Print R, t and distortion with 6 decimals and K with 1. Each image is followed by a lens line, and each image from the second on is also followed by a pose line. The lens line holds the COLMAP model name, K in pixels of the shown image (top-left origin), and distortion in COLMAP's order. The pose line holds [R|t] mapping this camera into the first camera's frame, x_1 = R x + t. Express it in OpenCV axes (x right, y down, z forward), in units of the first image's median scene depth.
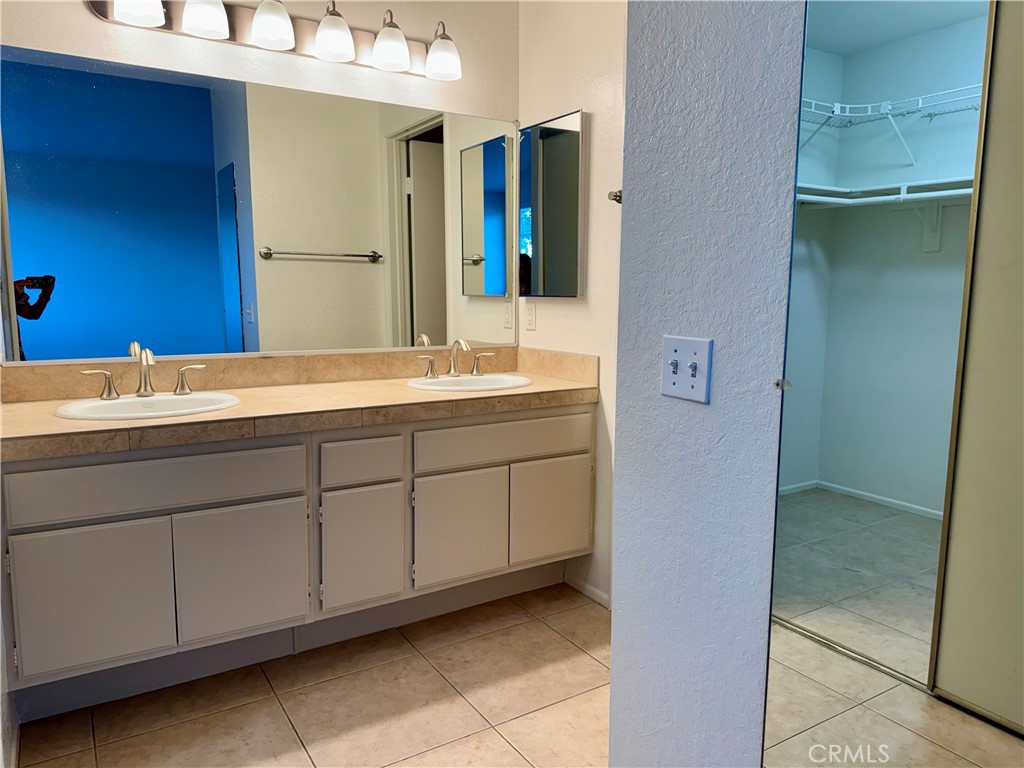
lens RADIAL K [[724.6, 0, 511.1], [0, 724.6, 385.3], [0, 0, 1]] dist [0.005927, -0.001080]
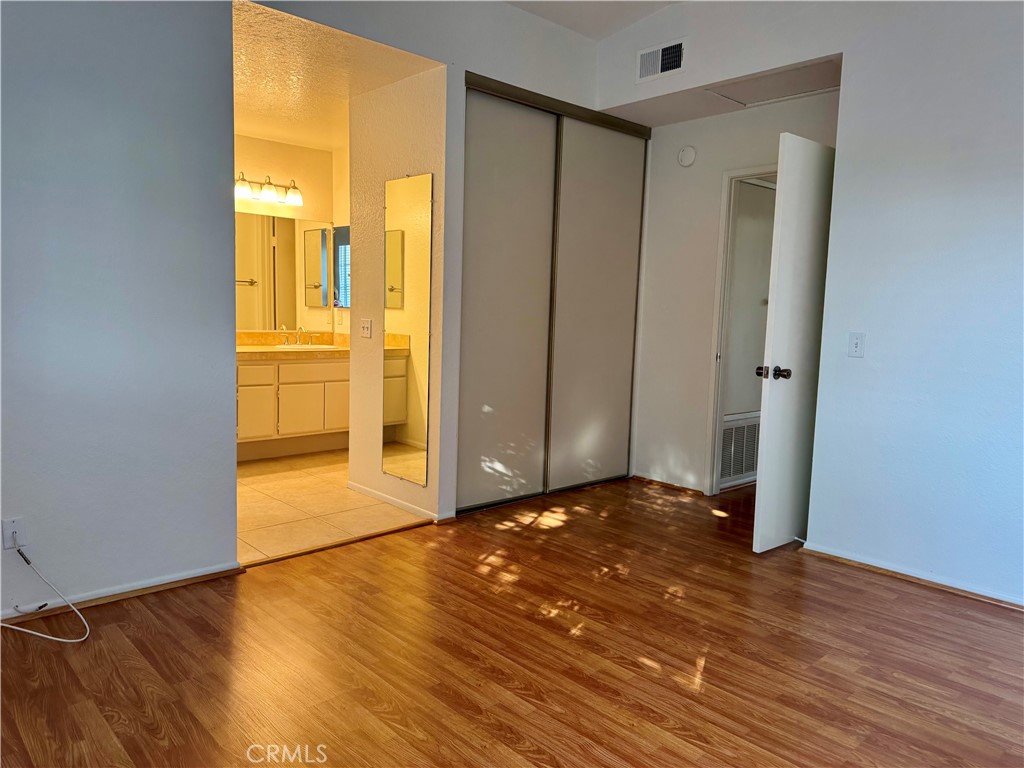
lens RADIAL K [[724.6, 0, 549.4], [0, 724.6, 385.6], [0, 0, 1]] dist [0.005927, -0.001080]
pose [[0.971856, 0.003960, 0.235541, 0.125983], [0.001508, 0.999734, -0.023030, 0.148526], [-0.235569, 0.022737, 0.971592, -1.147110]]
